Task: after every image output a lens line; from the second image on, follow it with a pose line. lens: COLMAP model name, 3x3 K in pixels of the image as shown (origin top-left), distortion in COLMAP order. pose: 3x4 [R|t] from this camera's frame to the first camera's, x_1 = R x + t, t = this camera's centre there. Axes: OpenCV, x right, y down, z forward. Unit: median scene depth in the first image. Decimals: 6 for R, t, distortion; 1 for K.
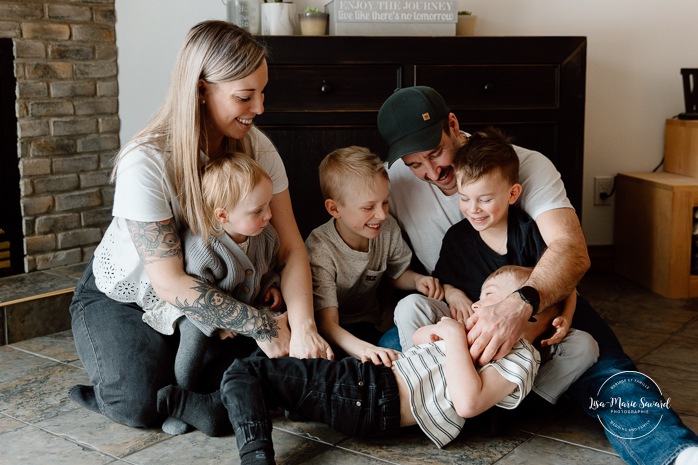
lens RADIAL K [[901.2, 0, 355.8], [0, 901.2, 207.6], [0, 0, 1]] dist [0.004437, 0.000000]
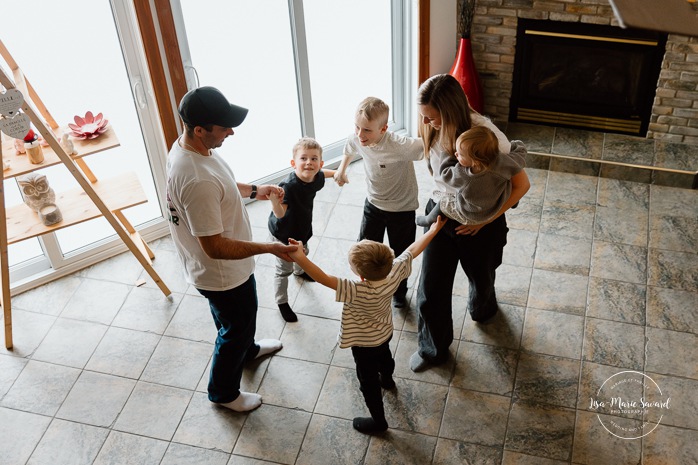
lens RADIAL K [[922.9, 0, 369.5], [0, 922.9, 236.9], [0, 0, 1]] dist [0.039360, 0.000000]
pose [[0.389047, 0.613156, -0.687519, 0.877113], [-0.097307, 0.769493, 0.631199, -0.939184], [0.916064, -0.178666, 0.359033, -0.281969]]
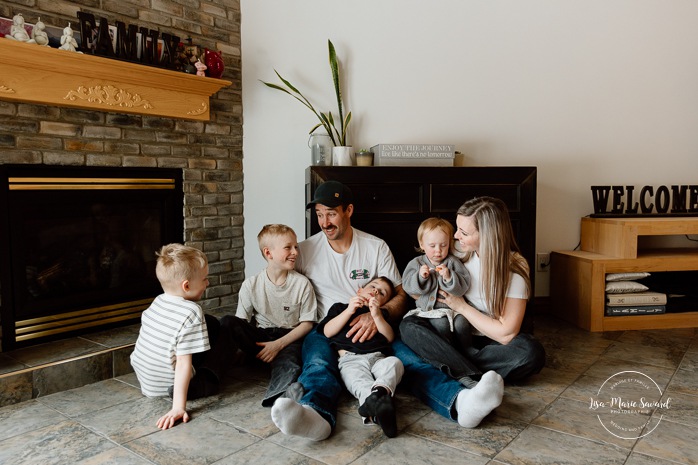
lens RADIAL K [[550.0, 0, 344.6], [0, 550.0, 230.8], [0, 0, 1]] dist [0.001709, -0.001638]
pose [[0.999754, 0.001811, -0.022107, -0.062995], [-0.003300, 0.997716, -0.067472, -0.008747], [0.021935, 0.067528, 0.997476, 0.022298]]
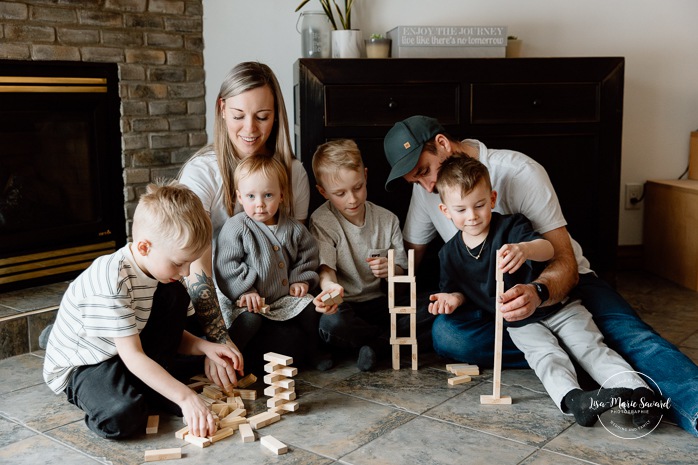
lens RADIAL K [[802.1, 0, 354.2], [0, 802.1, 227.5], [0, 0, 1]] dist [0.008086, 0.000000]
pose [[0.999487, -0.002523, -0.031937, -0.046749], [0.002833, 0.999949, 0.009659, 0.011075], [0.031911, -0.009745, 0.999443, -0.008197]]
